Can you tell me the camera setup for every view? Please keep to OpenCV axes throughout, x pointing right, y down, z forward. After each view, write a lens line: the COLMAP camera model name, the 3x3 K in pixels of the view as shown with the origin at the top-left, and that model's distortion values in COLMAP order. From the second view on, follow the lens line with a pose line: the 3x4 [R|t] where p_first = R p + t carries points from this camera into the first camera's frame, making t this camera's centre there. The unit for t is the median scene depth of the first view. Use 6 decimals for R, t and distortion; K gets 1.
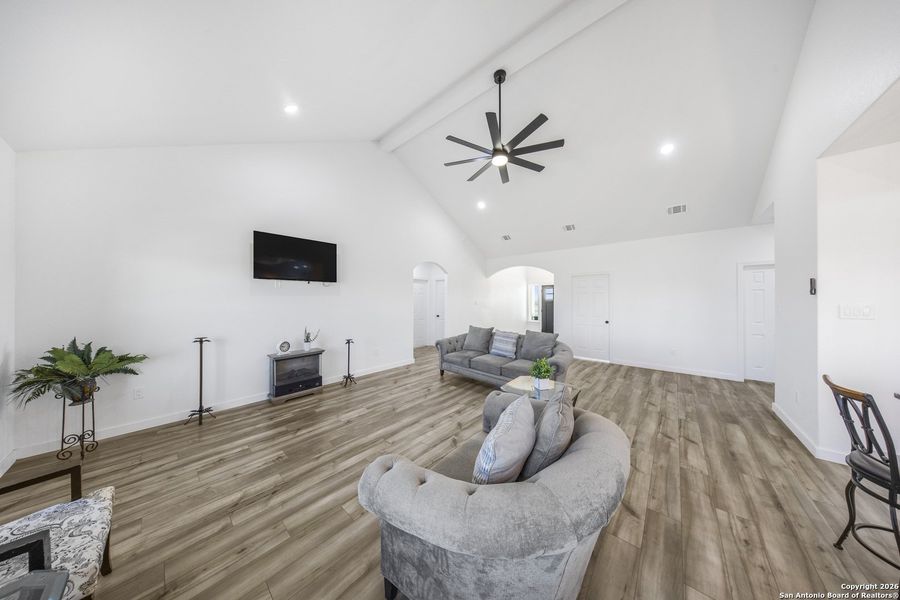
lens RADIAL K [[260.9, 0, 445.8], [0, 260.9, 300.4], [0, 0, 1]] dist [0.004318, -0.001565]
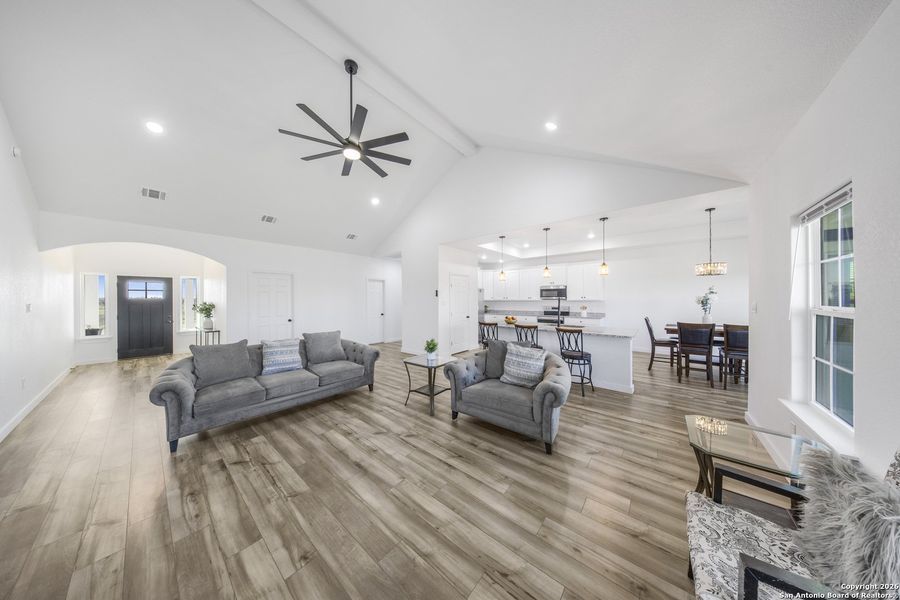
lens RADIAL K [[260.9, 0, 459.7], [0, 260.9, 300.7], [0, 0, 1]] dist [0.004318, -0.001565]
pose [[-0.066006, -0.015325, 0.997702, -0.883881], [0.012524, 0.999791, 0.016186, -0.006769], [-0.997741, 0.013563, -0.065800, 0.765701]]
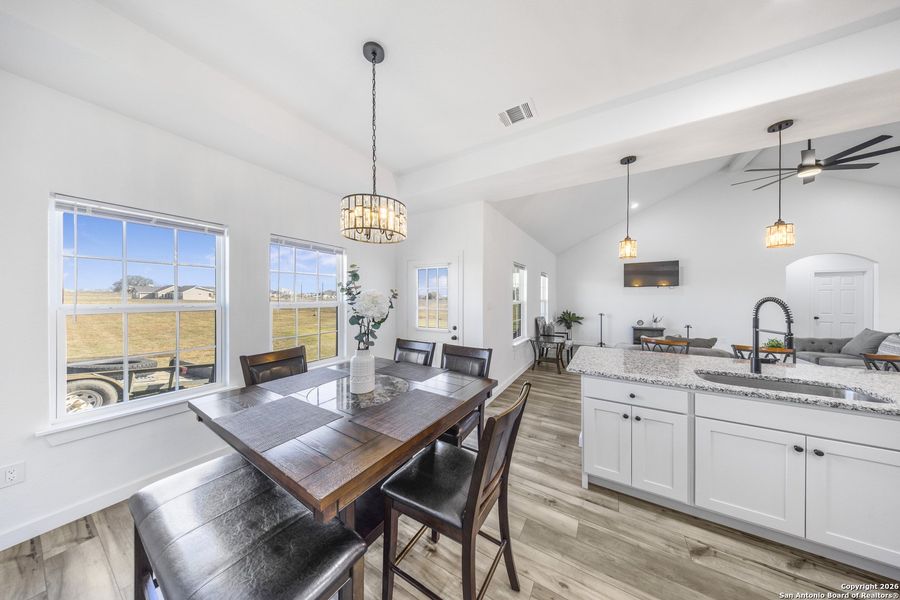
lens RADIAL K [[260.9, 0, 453.5], [0, 260.9, 297.2], [0, 0, 1]] dist [0.004318, -0.001565]
pose [[0.210076, 0.000874, -0.977685, 1.128802], [-0.008080, 0.999967, -0.000842, 0.012479], [0.977652, 0.008076, 0.210076, -0.830084]]
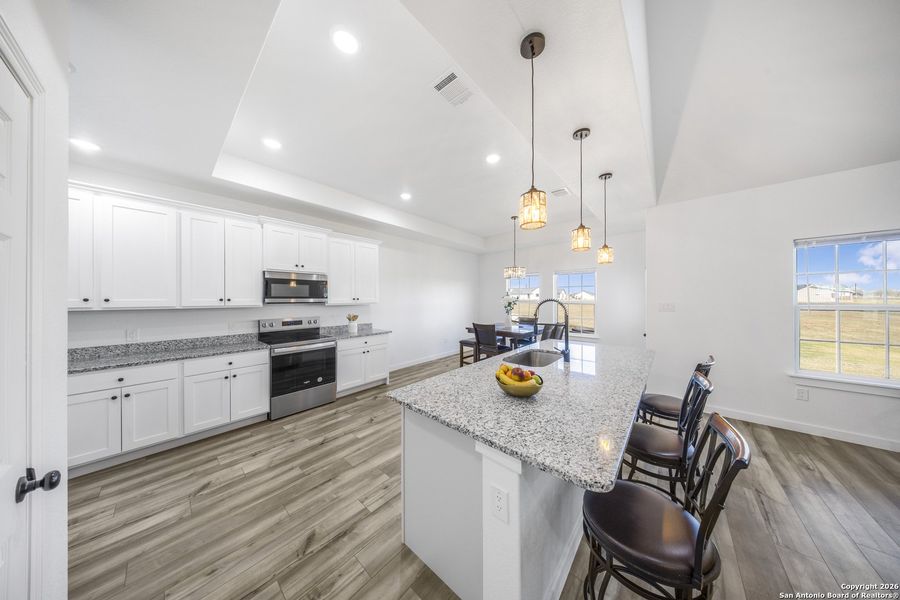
lens RADIAL K [[260.9, 0, 448.0], [0, 260.9, 296.0], [0, 0, 1]] dist [0.004318, -0.001565]
pose [[-0.999983, -0.003471, 0.004612, 1.030473], [-0.003481, 0.999992, -0.002089, 0.003503], [-0.004604, -0.002105, -0.999987, 0.781173]]
